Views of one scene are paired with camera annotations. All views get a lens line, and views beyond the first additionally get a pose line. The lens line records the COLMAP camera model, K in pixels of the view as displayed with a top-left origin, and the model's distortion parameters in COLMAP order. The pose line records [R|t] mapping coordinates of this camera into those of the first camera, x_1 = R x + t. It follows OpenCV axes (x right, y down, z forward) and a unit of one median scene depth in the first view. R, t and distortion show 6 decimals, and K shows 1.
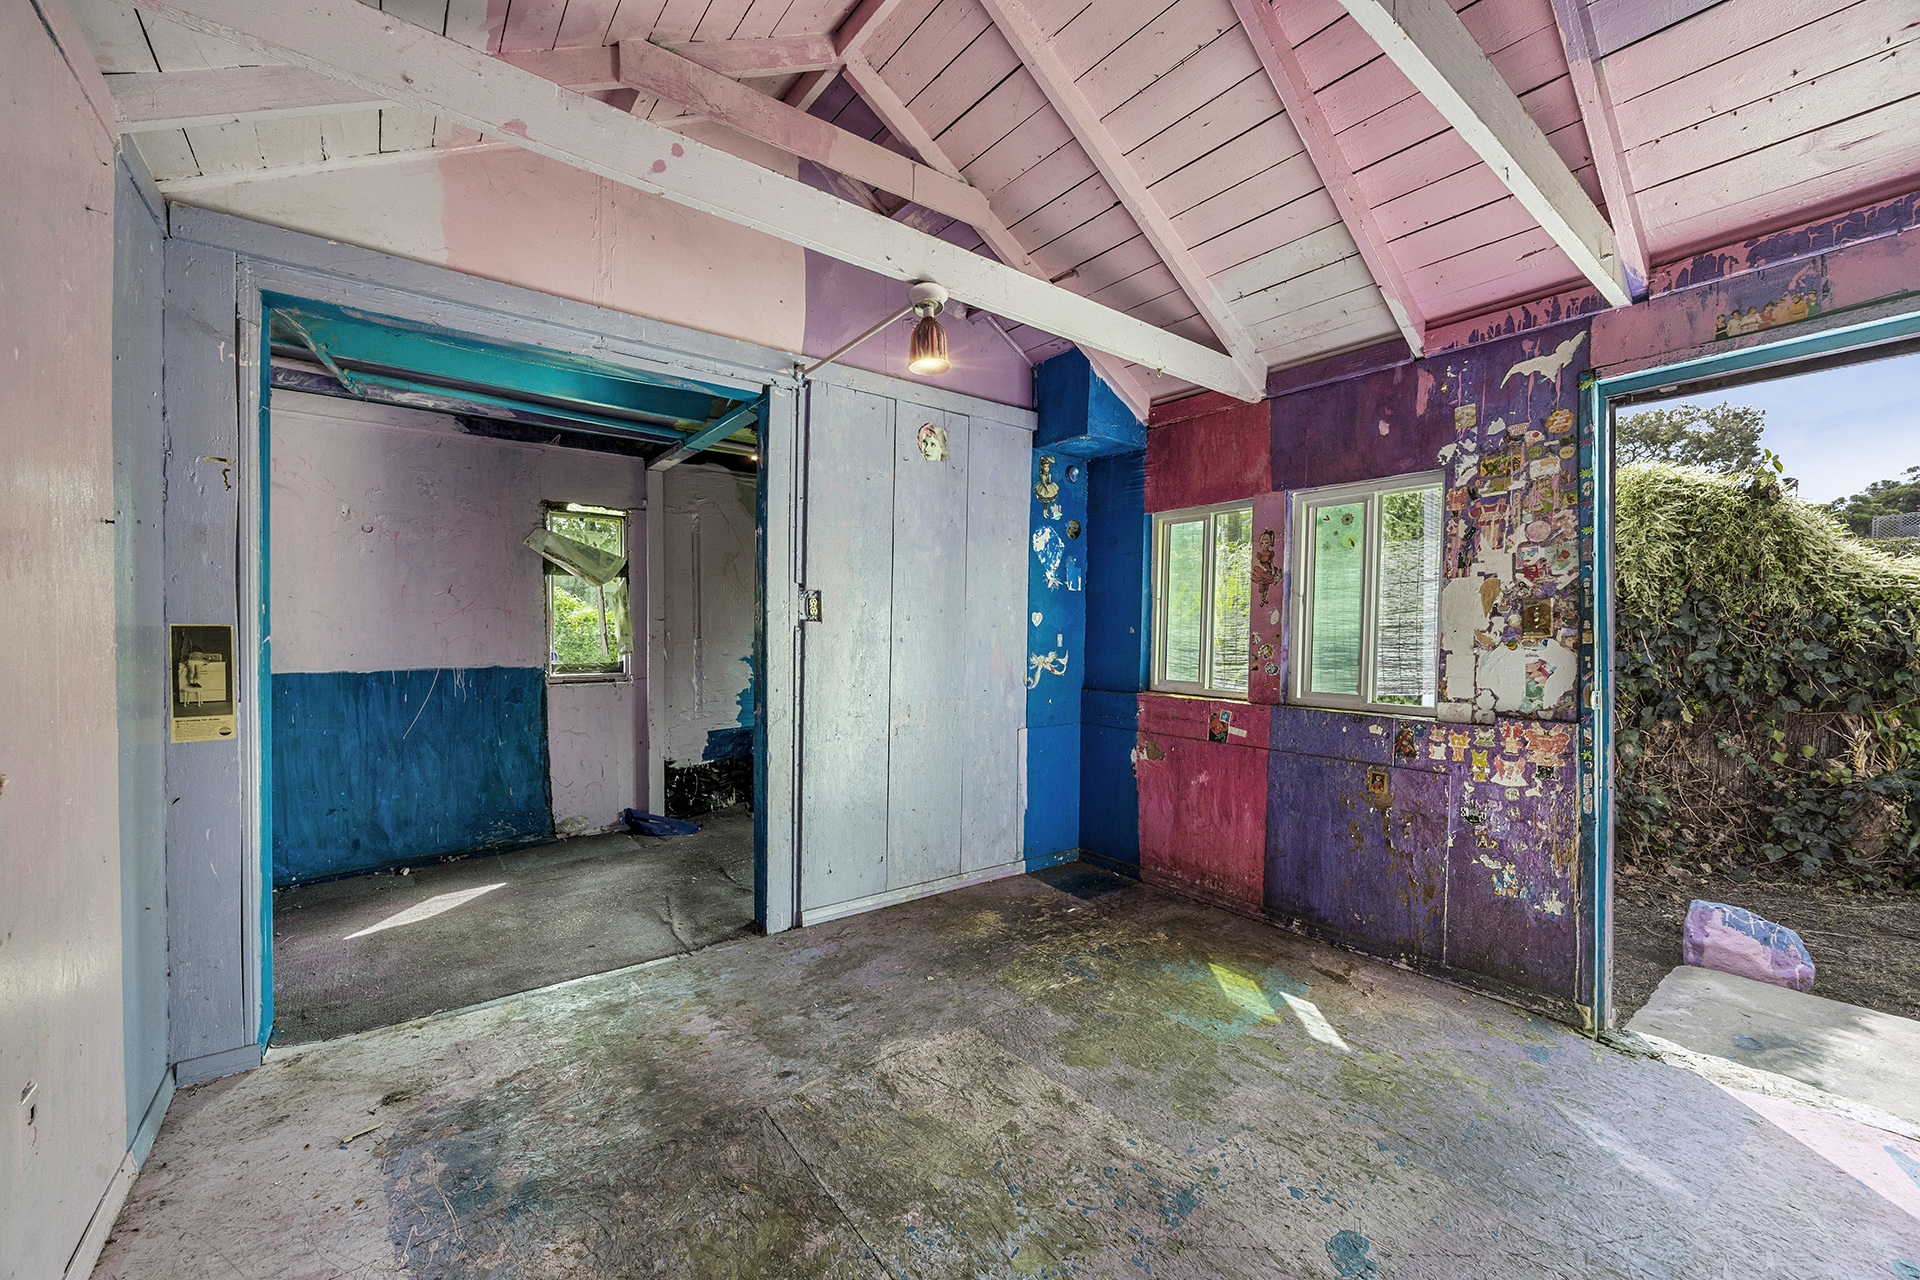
lens RADIAL K [[749.4, 0, 960.8], [0, 749.4, 652.7], [0, 0, 1]] dist [-0.003179, 0.000044]
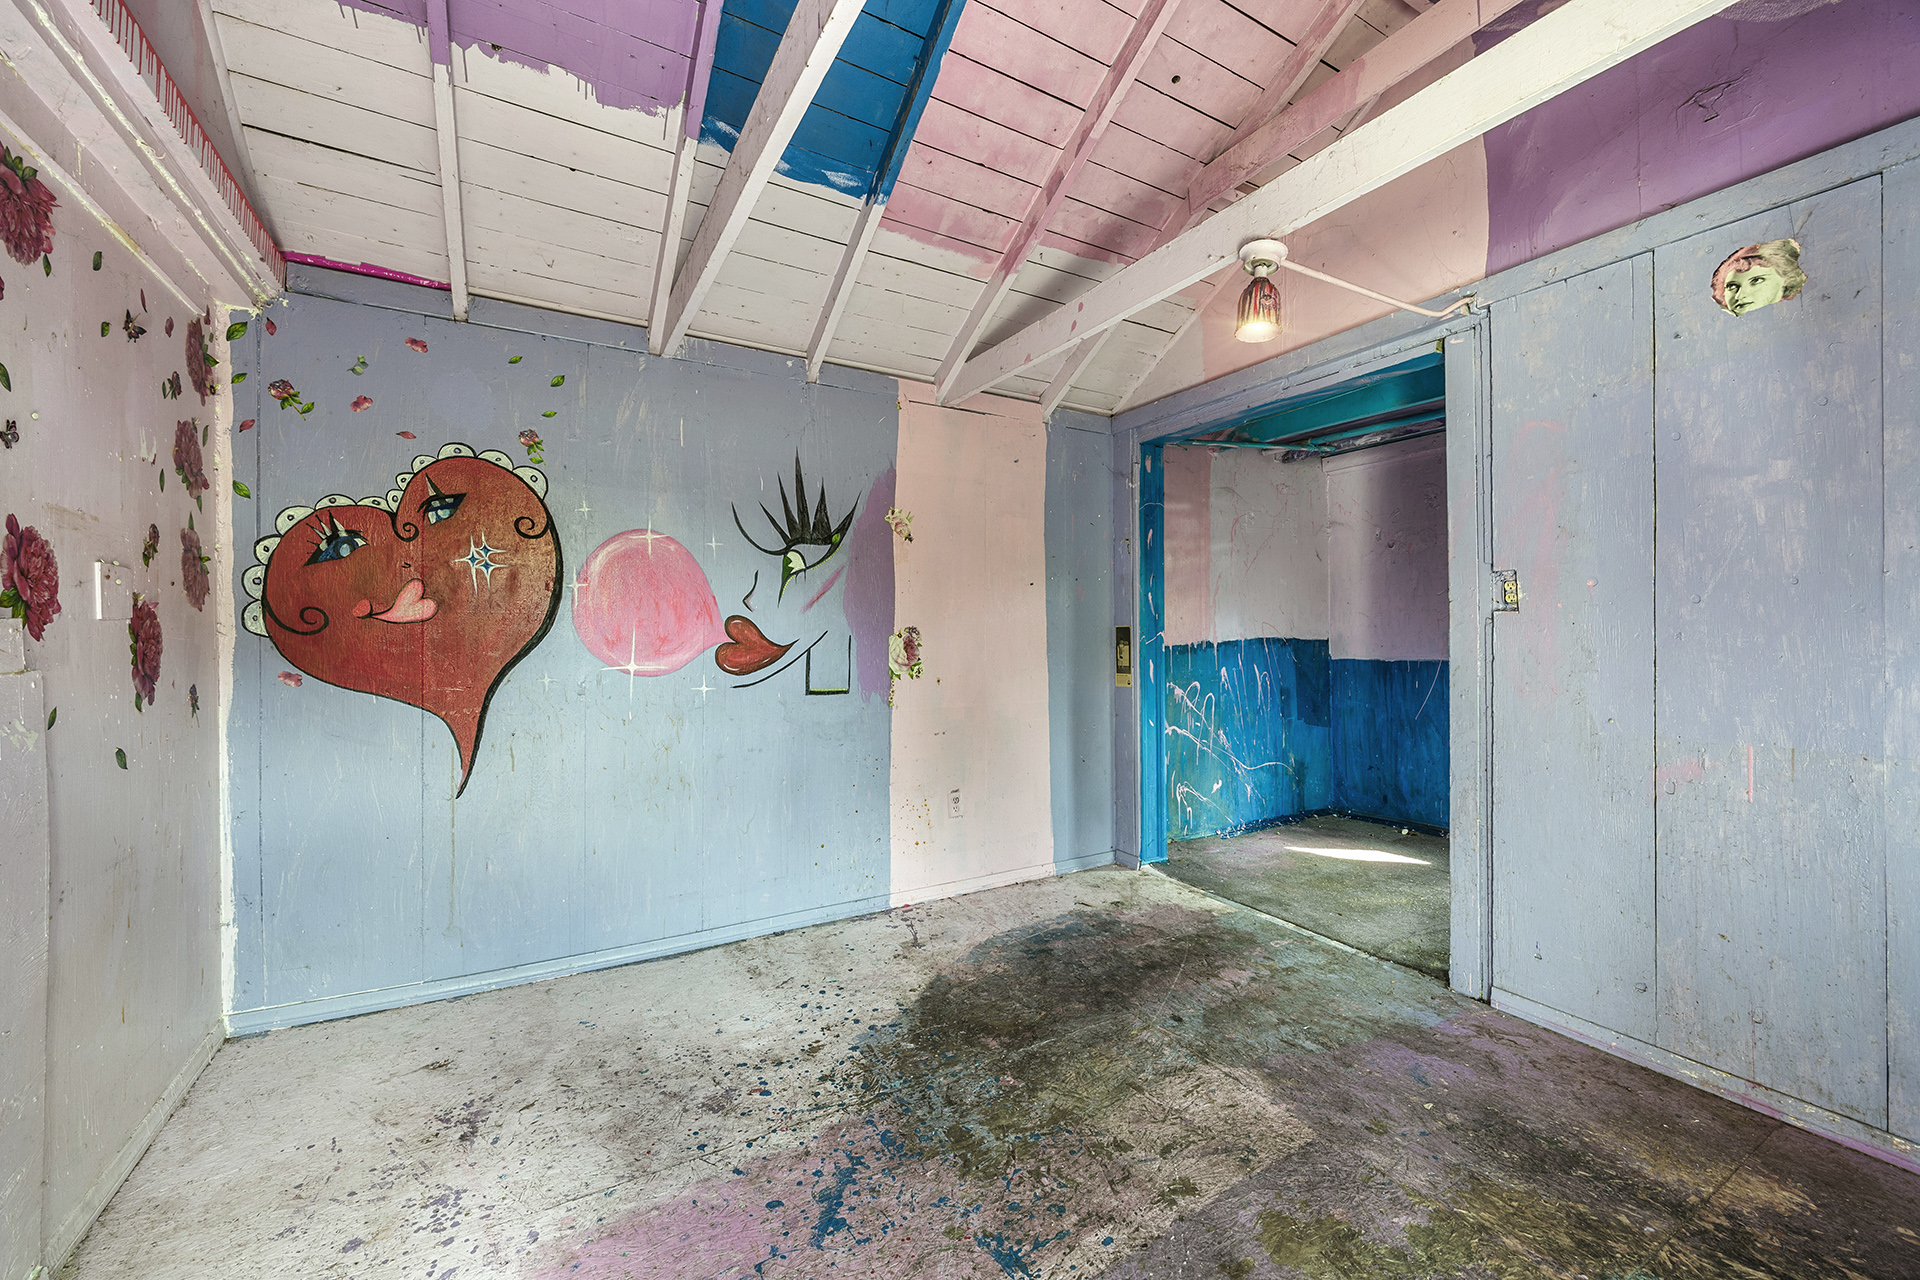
lens RADIAL K [[749.4, 0, 955.7], [0, 749.4, 620.4], [0, 0, 1]] dist [-0.003179, 0.000044]
pose [[-0.137404, -0.016555, -0.990377, 0.724169], [-0.019243, 0.999716, -0.014042, -0.013011], [0.990328, 0.017128, -0.137683, 0.624888]]
